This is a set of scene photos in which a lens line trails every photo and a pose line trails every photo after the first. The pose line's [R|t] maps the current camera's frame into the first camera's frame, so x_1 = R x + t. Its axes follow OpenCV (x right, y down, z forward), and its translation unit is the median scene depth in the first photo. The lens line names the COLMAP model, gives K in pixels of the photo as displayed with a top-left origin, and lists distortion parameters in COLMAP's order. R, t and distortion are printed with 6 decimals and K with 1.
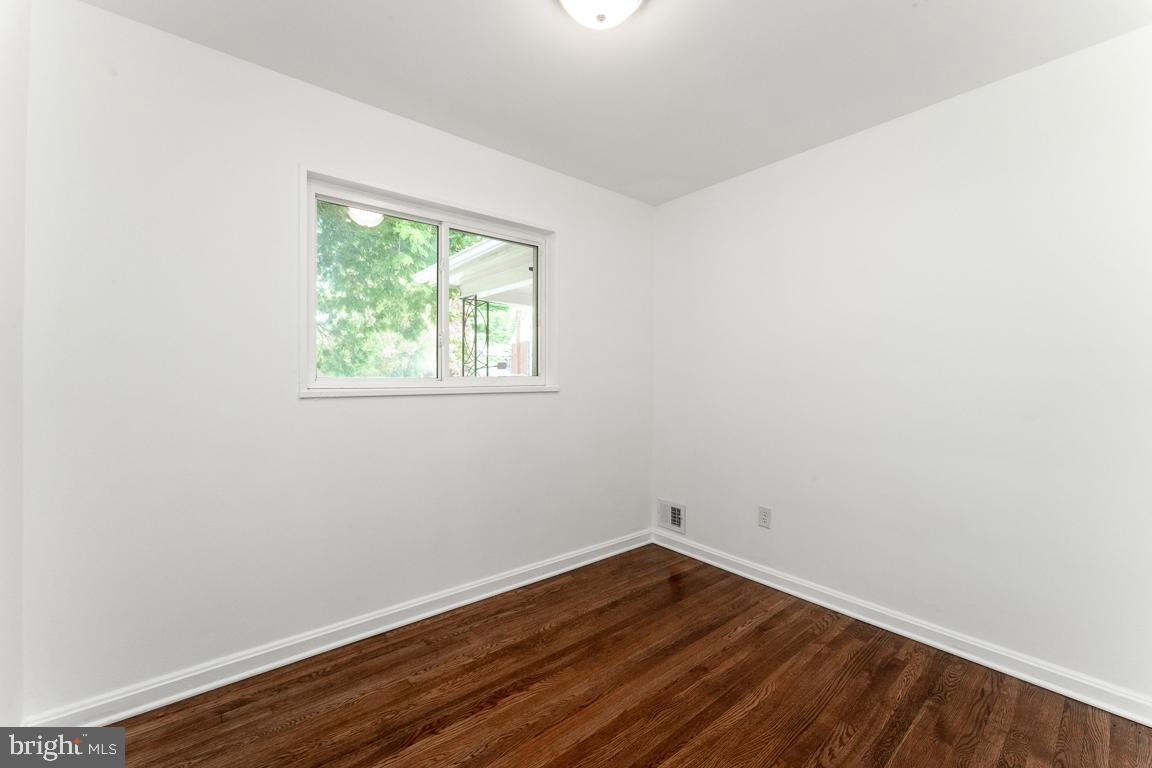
lens RADIAL K [[461.4, 0, 584.8], [0, 461.4, 381.1], [0, 0, 1]] dist [-0.006353, -0.000303]
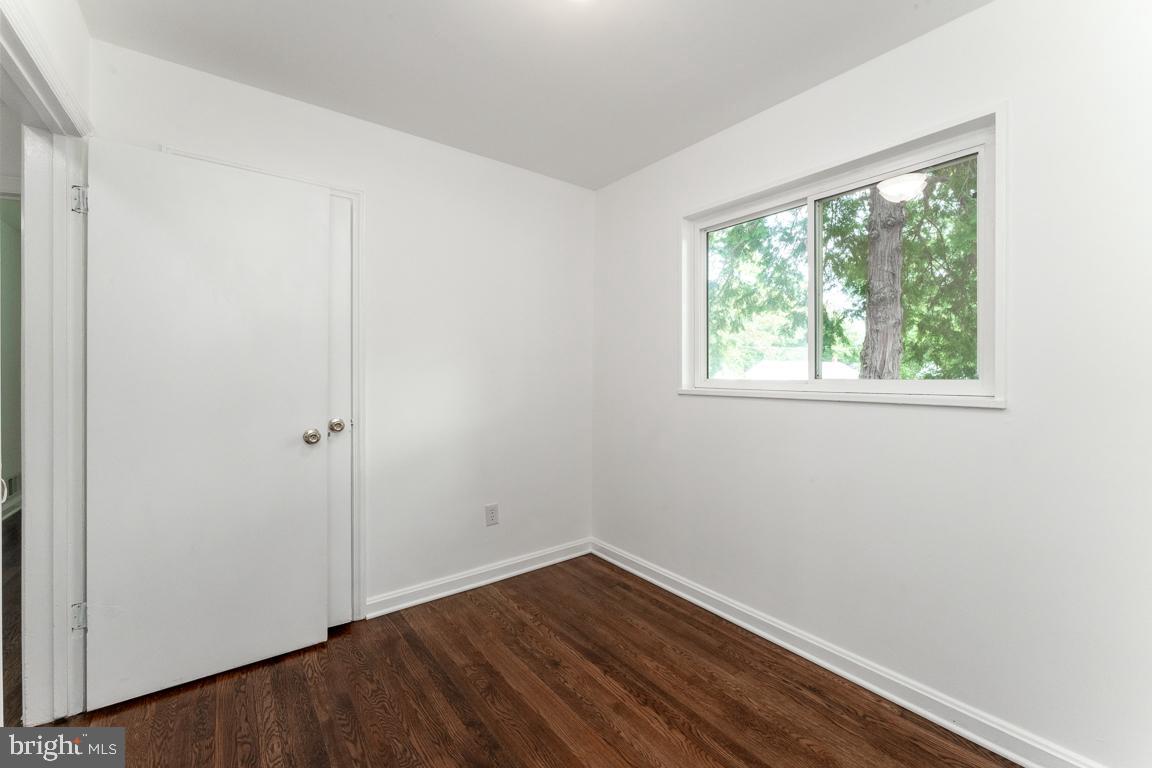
lens RADIAL K [[461.4, 0, 584.8], [0, 461.4, 381.1], [0, 0, 1]] dist [-0.006353, -0.000303]
pose [[-0.036302, 0.008150, -0.999308, 0.737418], [-0.017657, 0.999805, 0.008796, -0.008011], [0.999185, 0.017964, -0.036151, 0.820551]]
